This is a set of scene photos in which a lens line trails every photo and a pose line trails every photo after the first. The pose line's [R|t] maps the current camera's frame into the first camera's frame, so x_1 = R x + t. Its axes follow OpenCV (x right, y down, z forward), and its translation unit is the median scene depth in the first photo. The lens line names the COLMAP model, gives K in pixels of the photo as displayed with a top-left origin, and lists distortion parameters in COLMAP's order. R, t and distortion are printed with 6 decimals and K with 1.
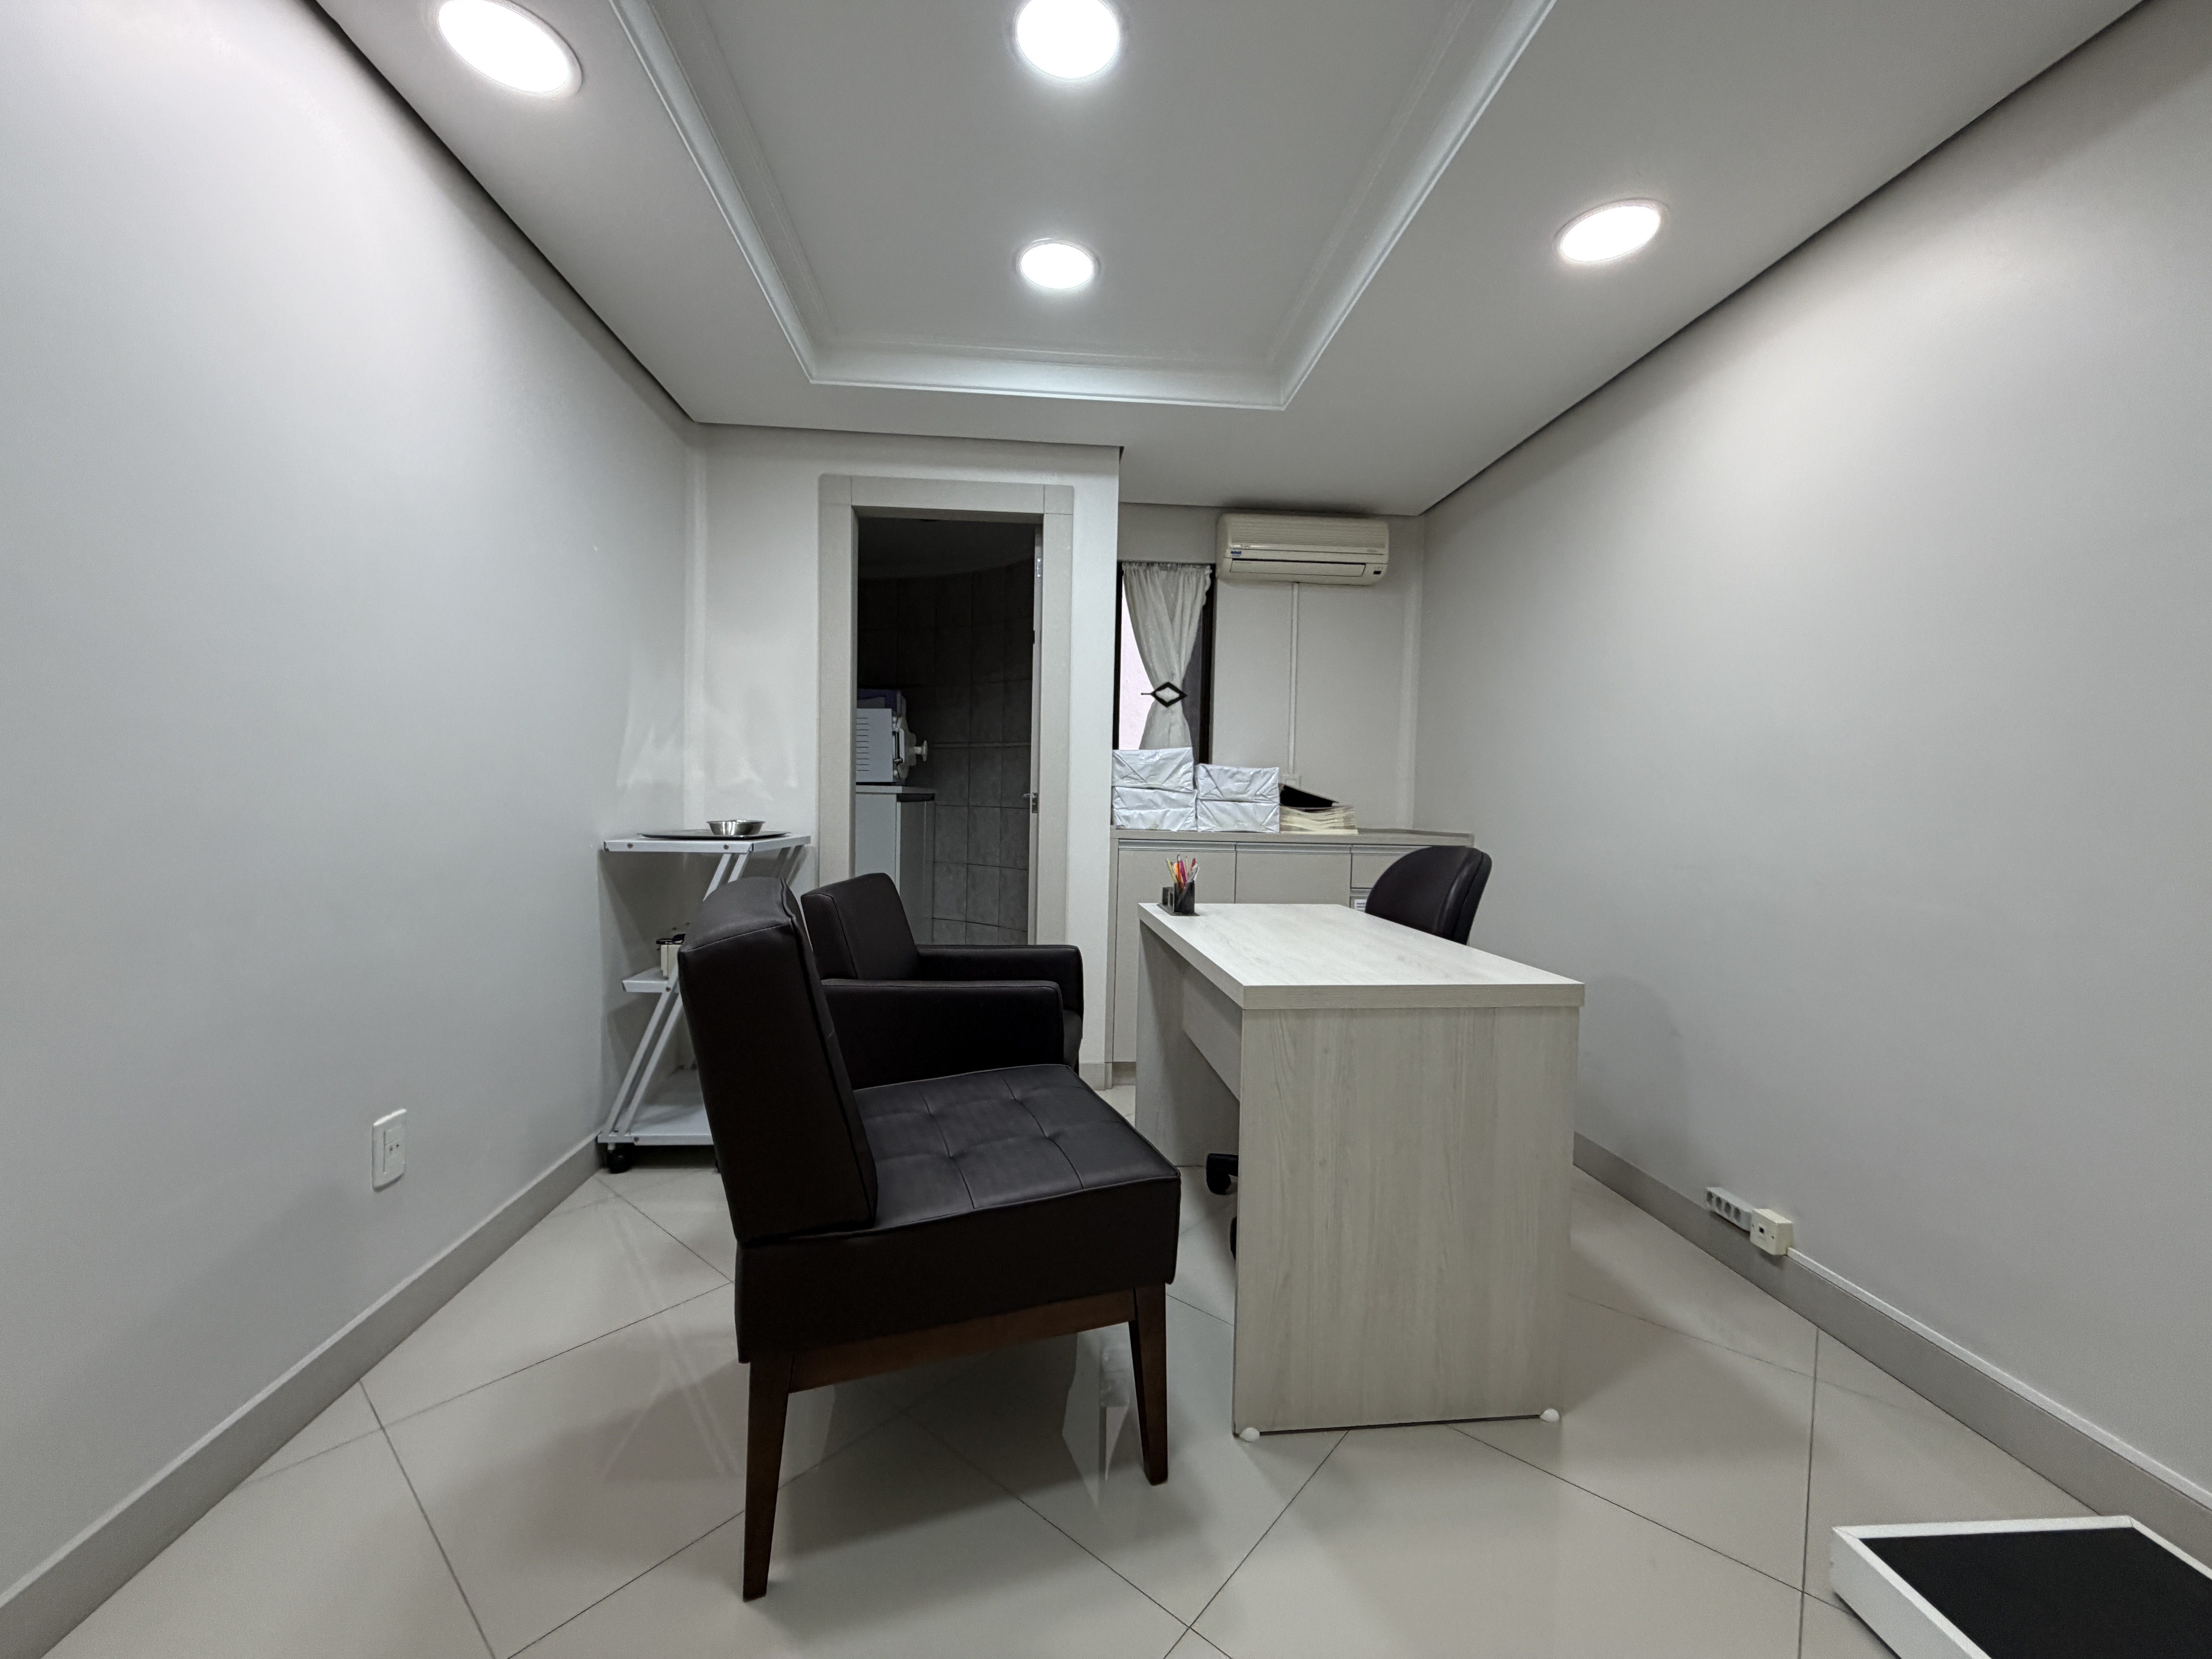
lens RADIAL K [[879.6, 0, 1102.2], [0, 879.6, 833.1], [0, 0, 1]] dist [0.002631, 0.000126]
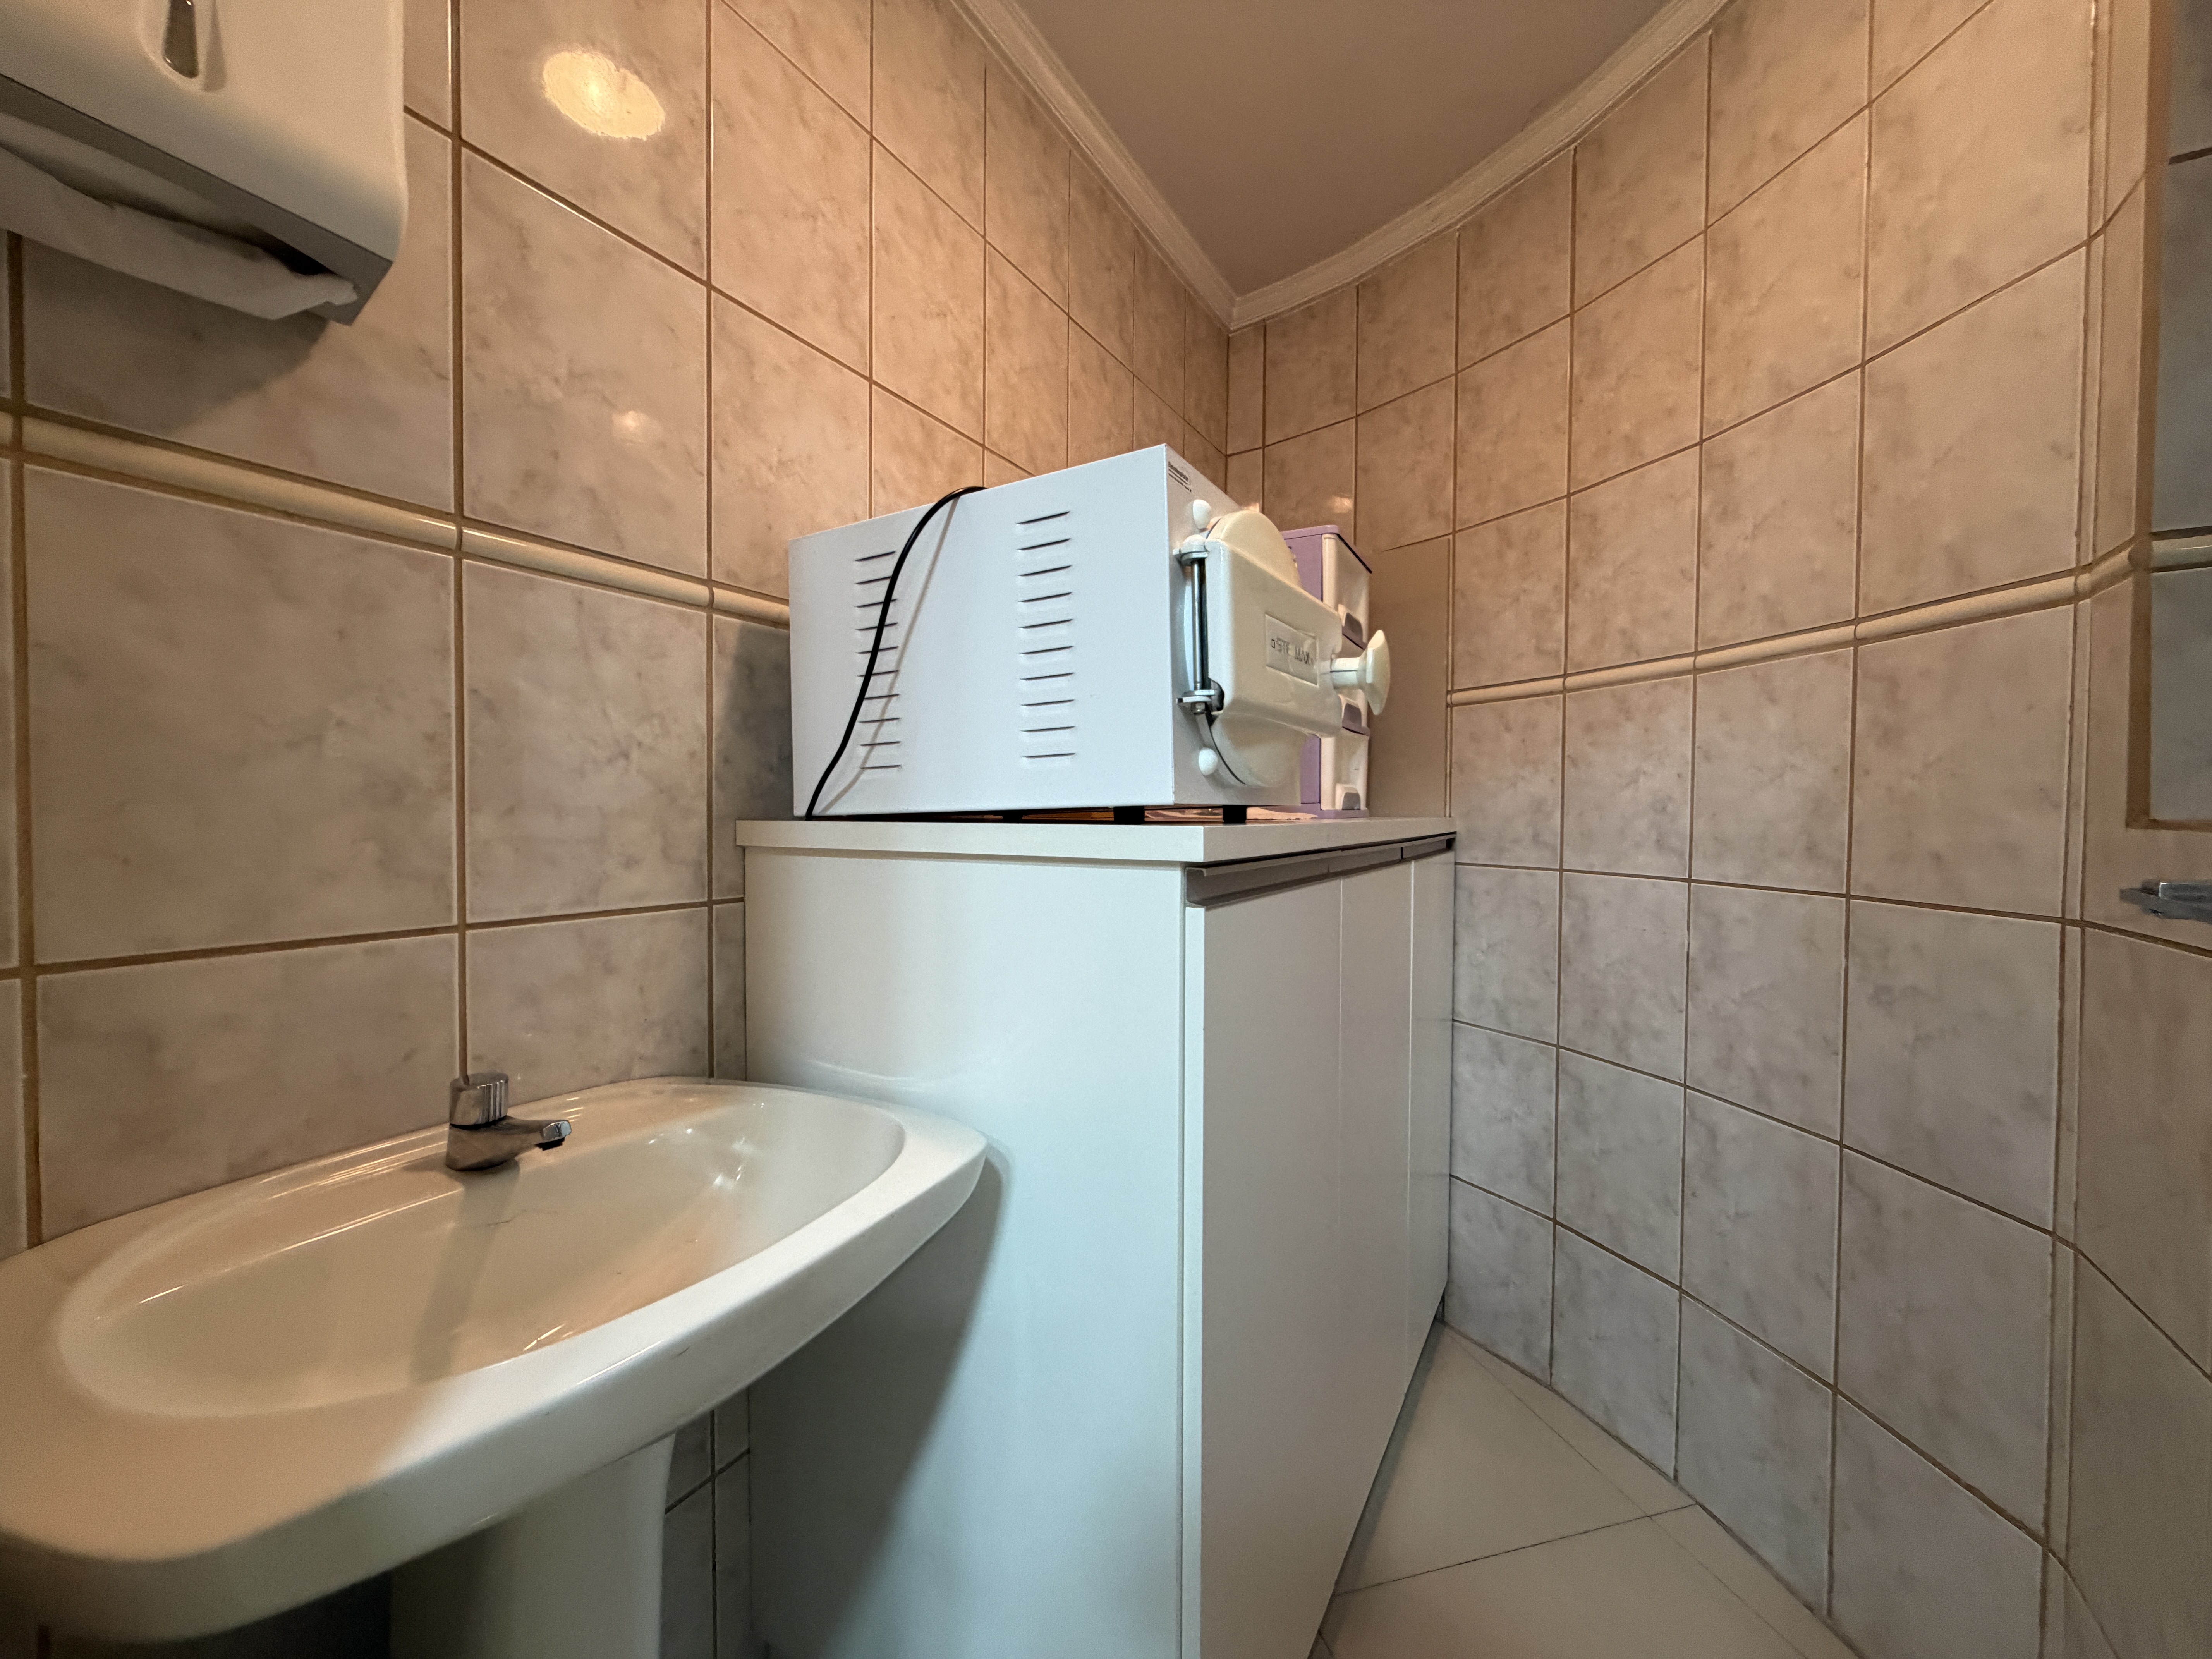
lens RADIAL K [[879.6, 0, 1093.6], [0, 879.6, 832.2], [0, 0, 1]] dist [0.002631, 0.000126]
pose [[0.813460, 0.001739, -0.581618, -0.107072], [-0.014682, 0.999738, -0.017546, -0.038049], [0.581436, 0.022812, 0.813272, 0.653541]]
